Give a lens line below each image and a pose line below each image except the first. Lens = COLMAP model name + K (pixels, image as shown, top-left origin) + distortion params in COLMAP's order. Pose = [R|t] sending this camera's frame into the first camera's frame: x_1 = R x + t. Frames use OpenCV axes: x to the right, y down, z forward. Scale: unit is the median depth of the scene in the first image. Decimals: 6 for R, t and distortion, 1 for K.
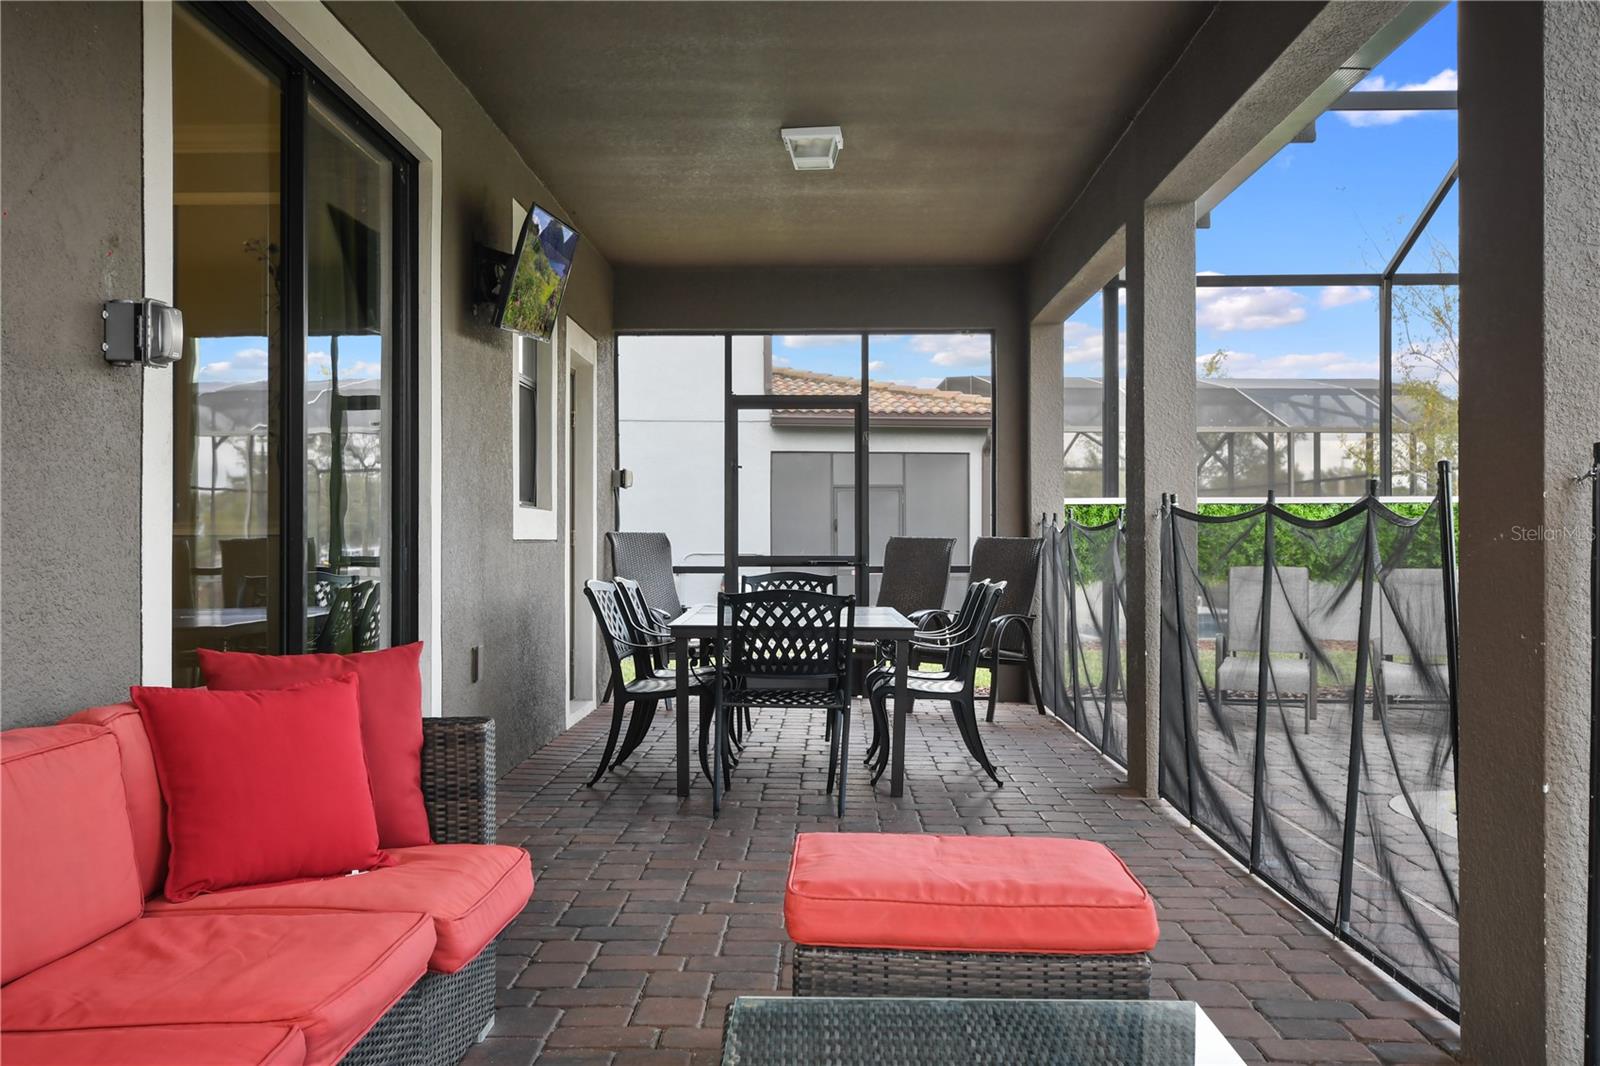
lens RADIAL K [[1644.2, 0, 800.0], [0, 1644.2, 533.0], [0, 0, 1]] dist [0.004854, -0.174732]
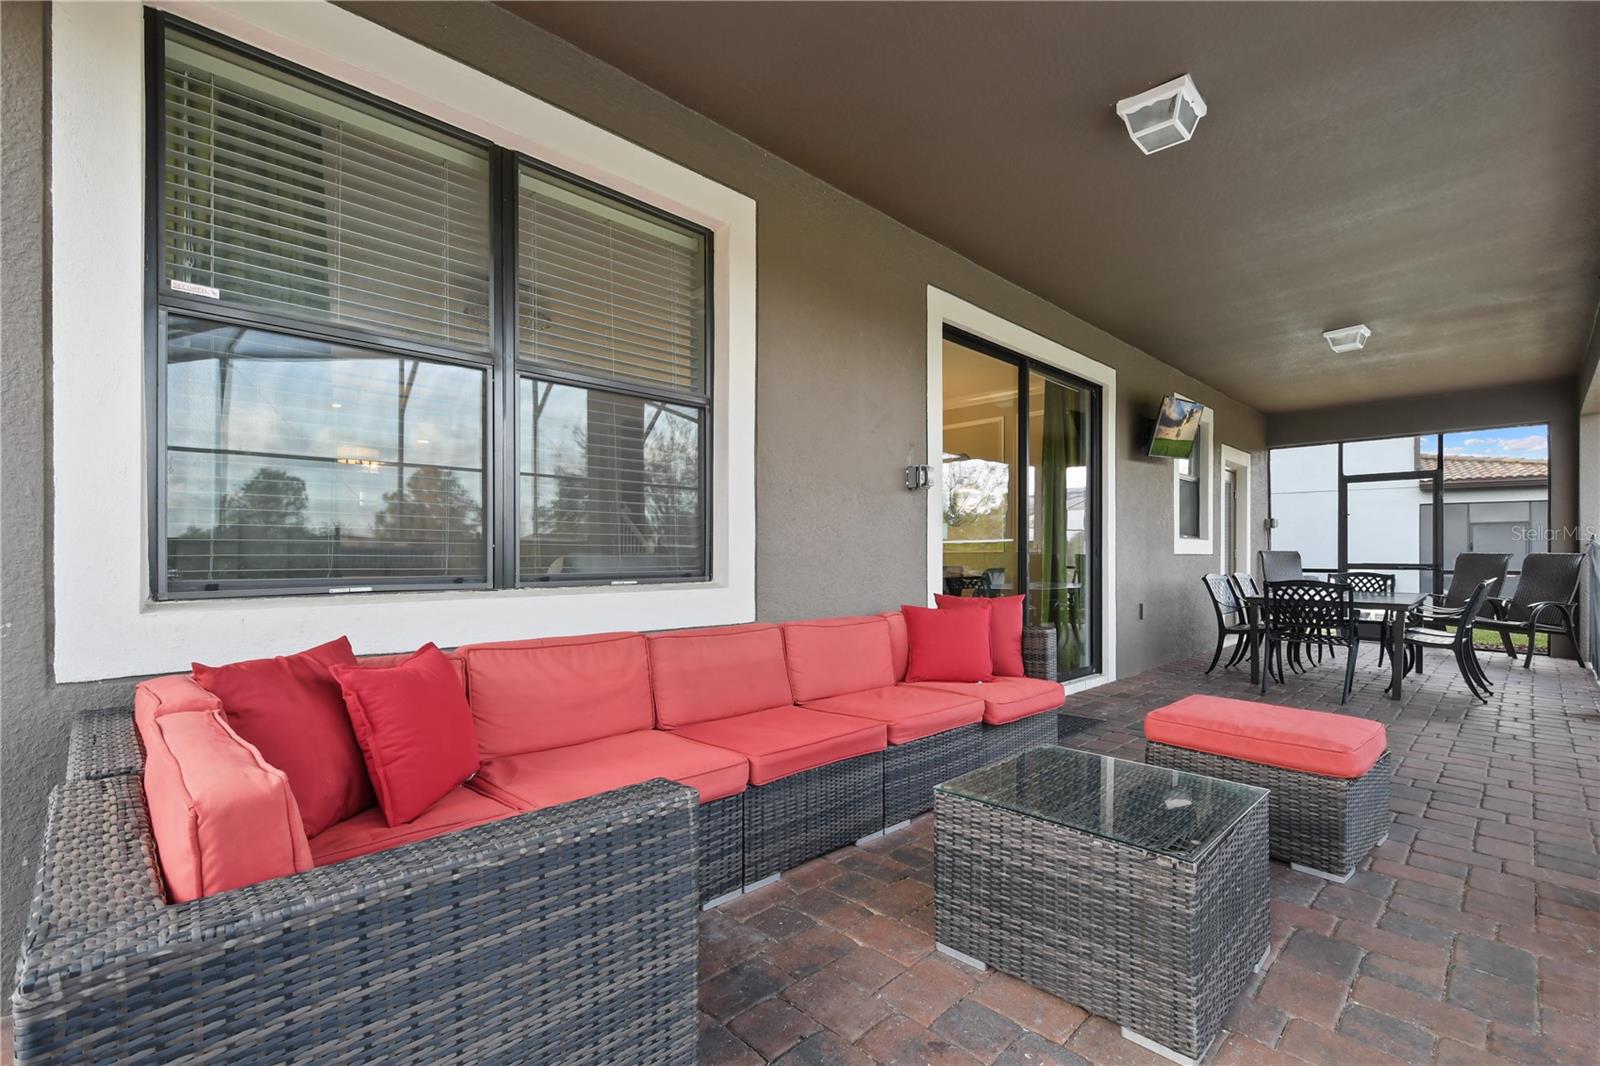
lens RADIAL K [[710.9, 0, 799.5], [0, 710.9, 554.0], [0, 0, 1]] dist [0.021722, -0.000129]
pose [[0.716219, -0.000209, -0.697876, 0.129406], [0.002005, 0.999996, 0.001758, 0.001418], [0.697873, -0.002658, 0.716216, 0.002247]]
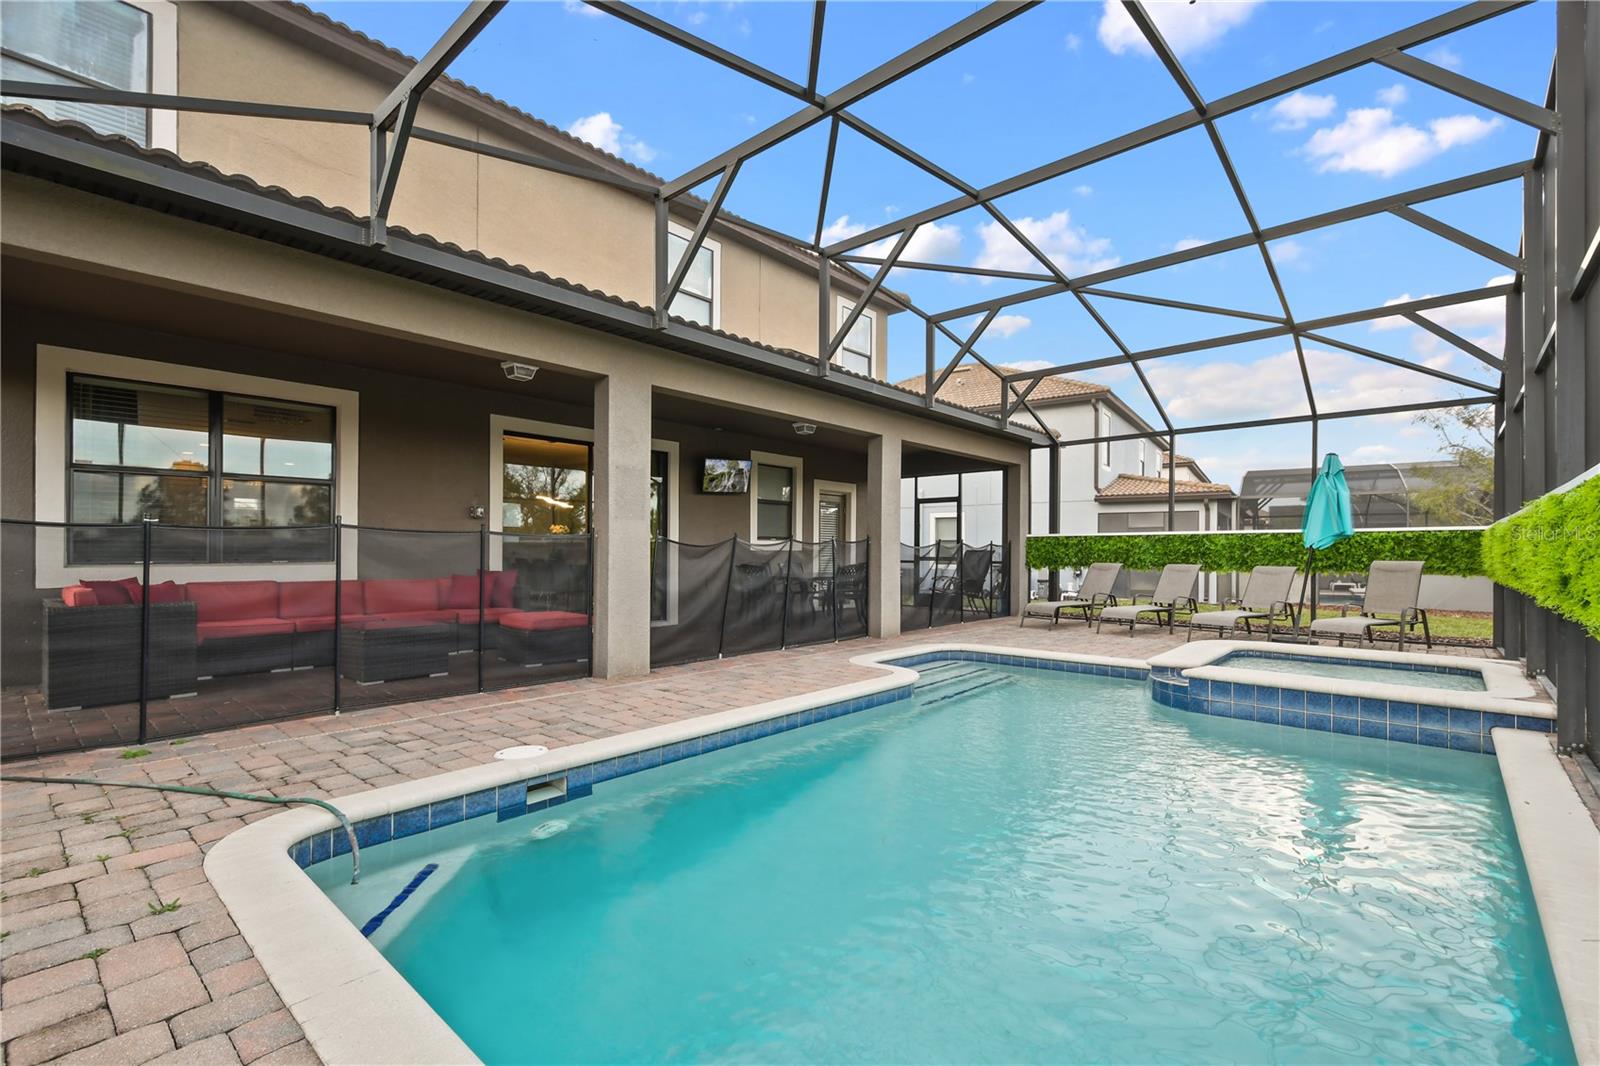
lens RADIAL K [[710.9, 0, 799.5], [0, 710.9, 554.0], [0, 0, 1]] dist [0.021722, -0.000129]
pose [[0.750627, 0.009113, -0.660664, 0.914932], [-0.003227, 0.999944, 0.010127, -0.004164], [0.660719, -0.005470, 0.750614, -0.042000]]
